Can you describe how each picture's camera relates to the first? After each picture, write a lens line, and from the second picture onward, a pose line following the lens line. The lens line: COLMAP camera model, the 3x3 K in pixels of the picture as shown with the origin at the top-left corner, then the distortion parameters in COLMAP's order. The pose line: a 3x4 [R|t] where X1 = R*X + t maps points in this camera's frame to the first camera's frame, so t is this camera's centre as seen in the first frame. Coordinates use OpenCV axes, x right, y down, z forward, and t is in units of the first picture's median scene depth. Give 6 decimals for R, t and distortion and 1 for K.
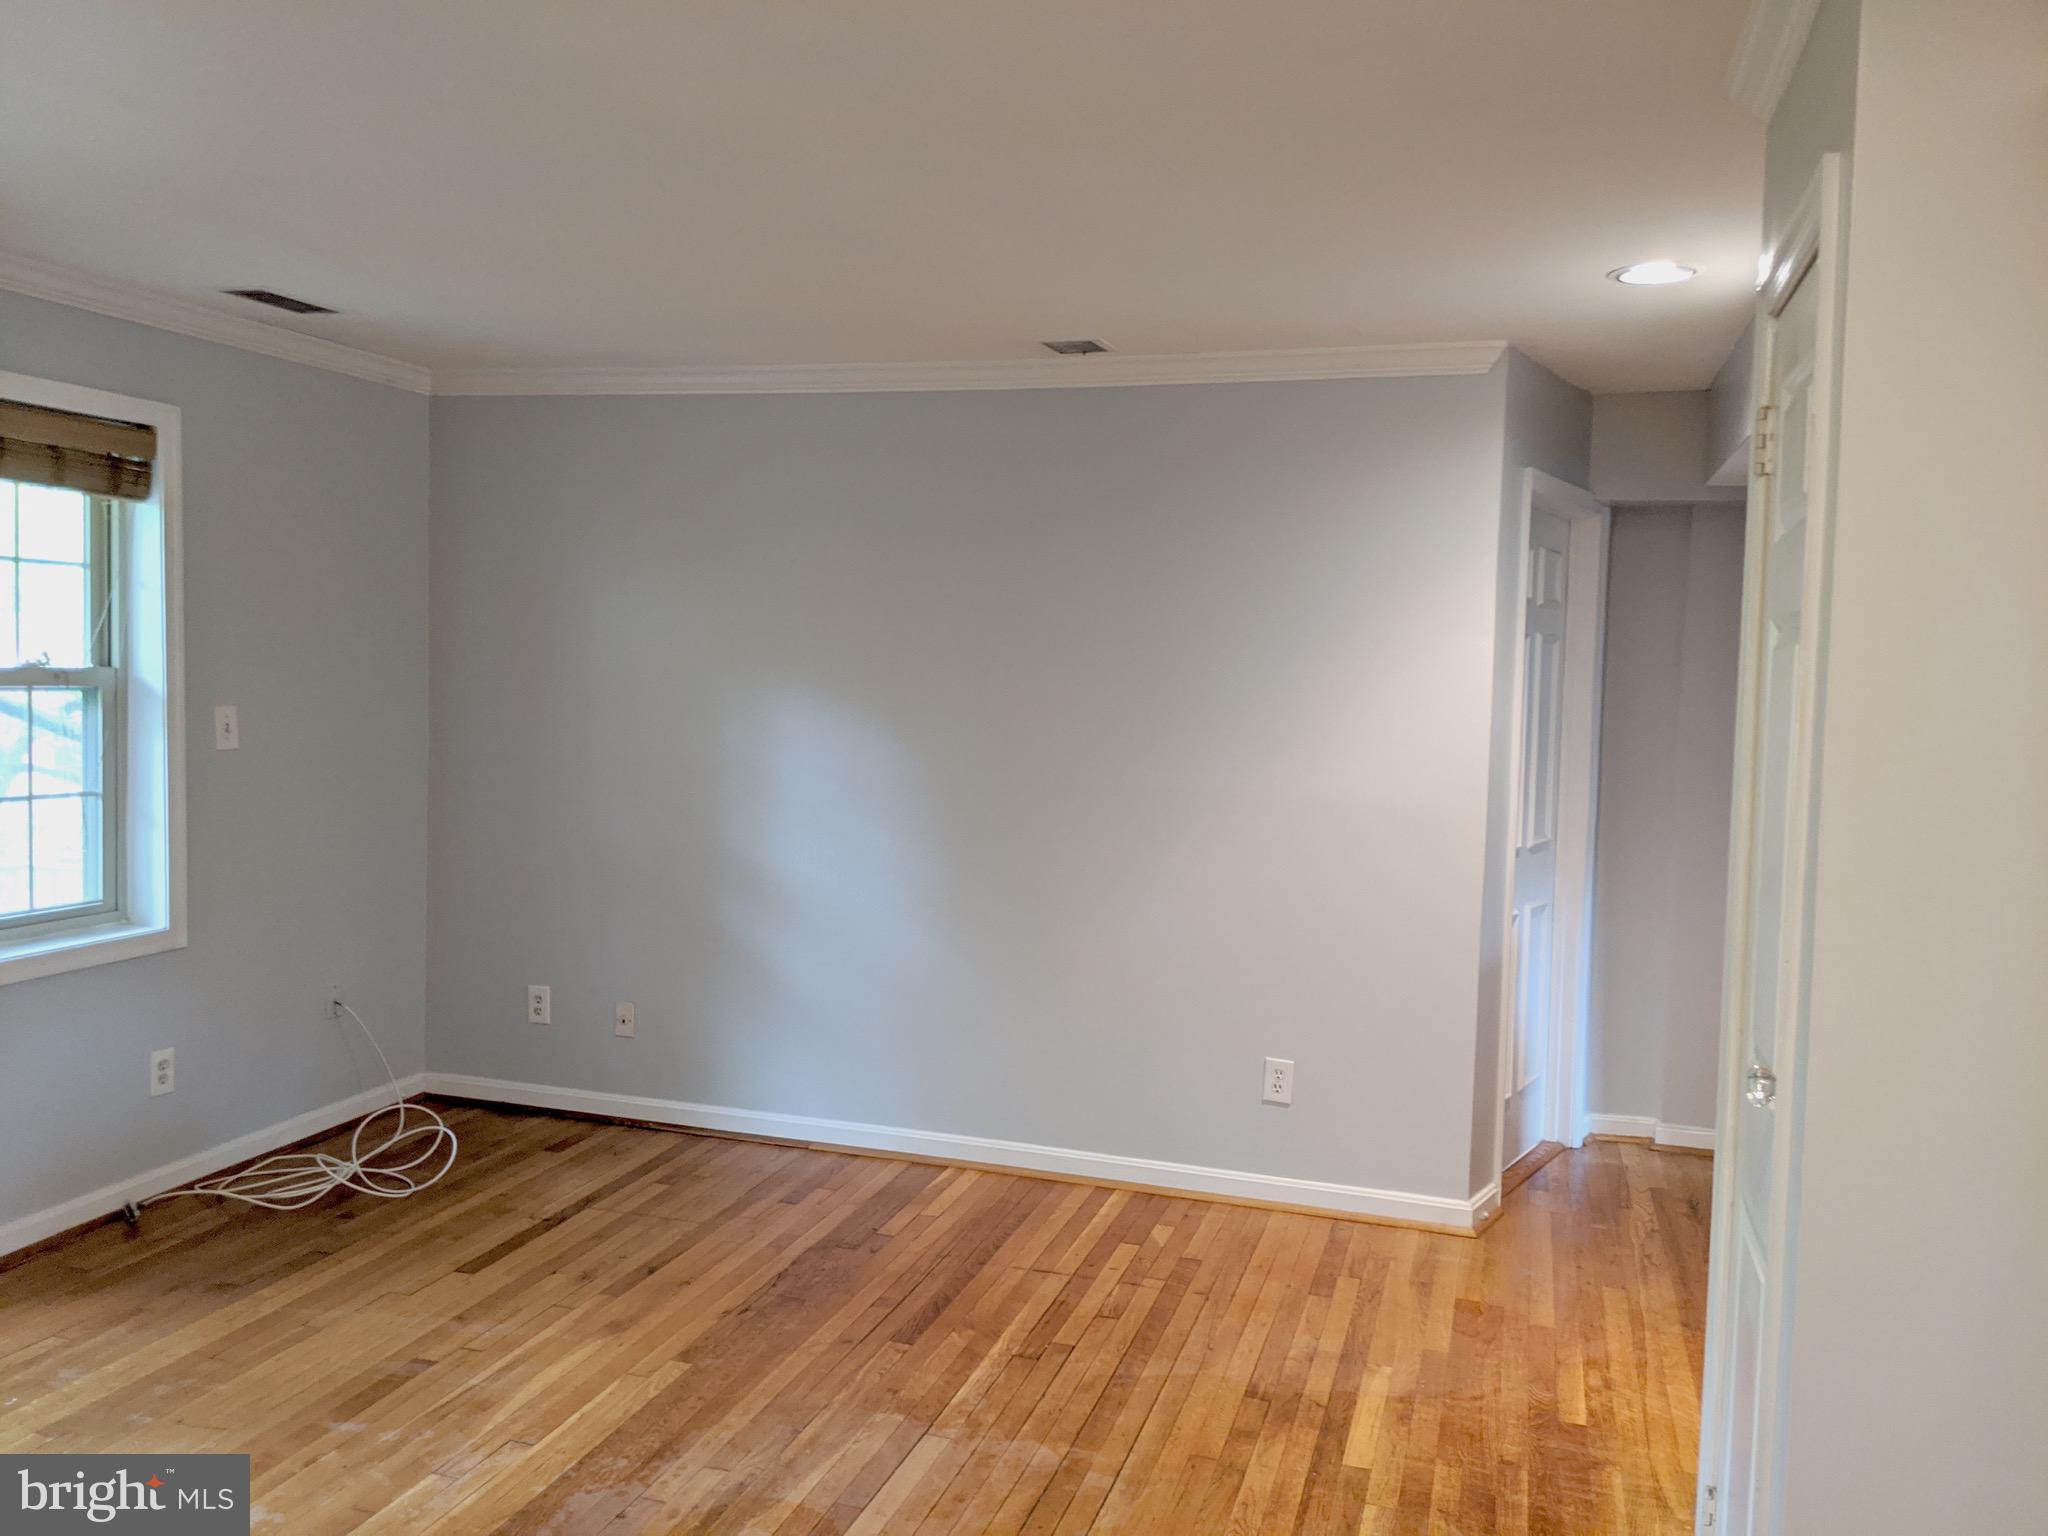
lens RADIAL K [[1621.4, 0, 999.3], [0, 1621.4, 767.7], [0, 0, 1]] dist [0.082534, -0.139901]
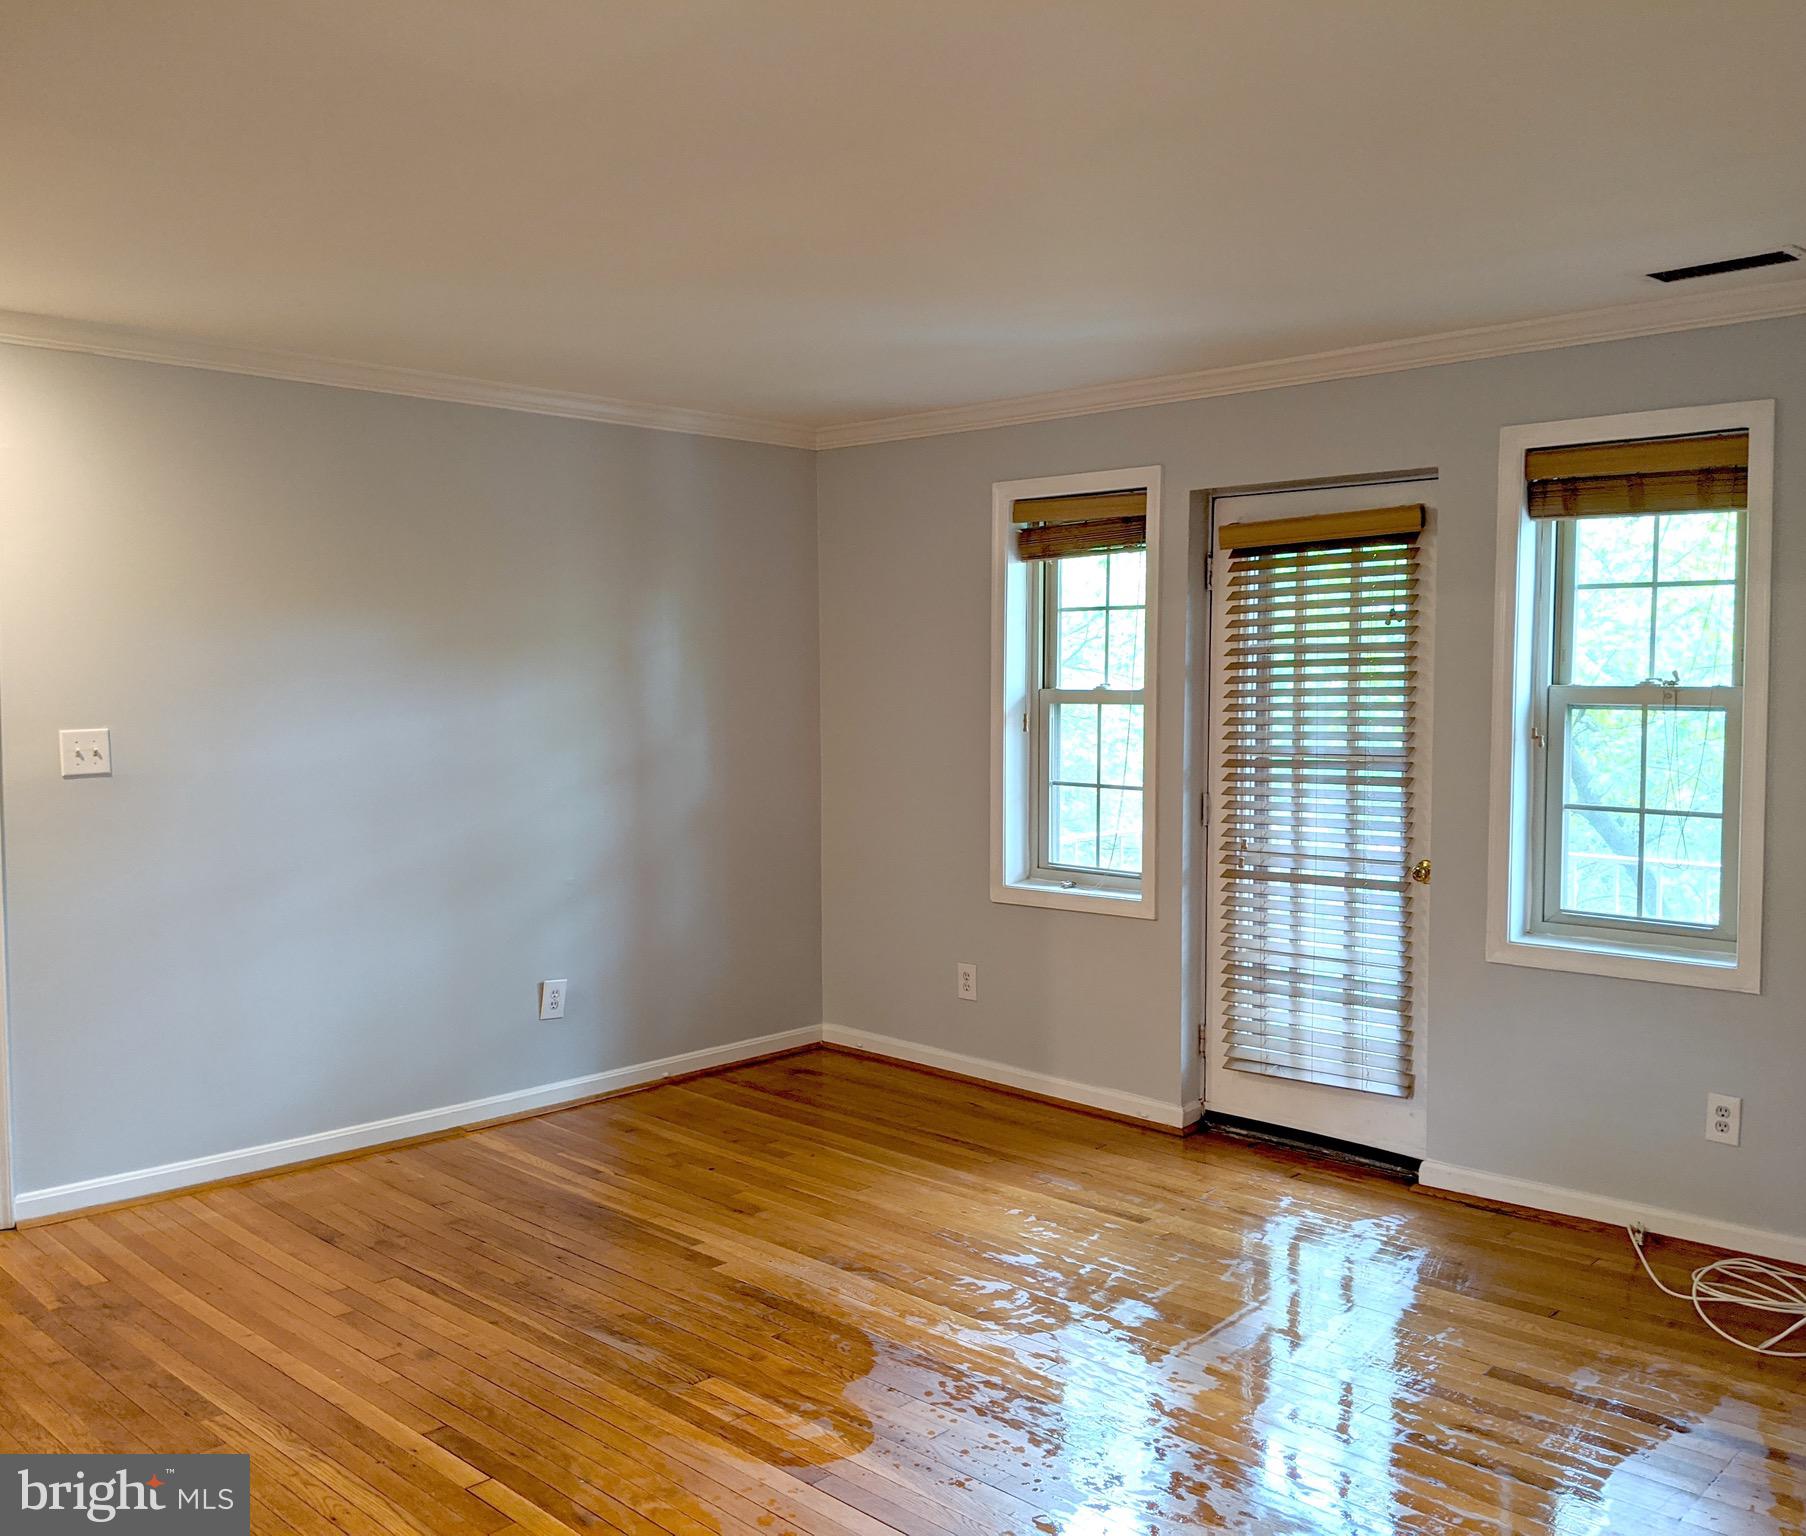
lens RADIAL K [[1649.9, 0, 903.0], [0, 1649.9, 768.0], [0, 0, 1]] dist [0.000395, -0.002042]
pose [[-0.445595, 0.021485, -0.894977, 0.543904], [-0.070449, 0.995770, 0.058980, -0.036799], [0.892459, 0.089332, -0.442196, 1.000929]]
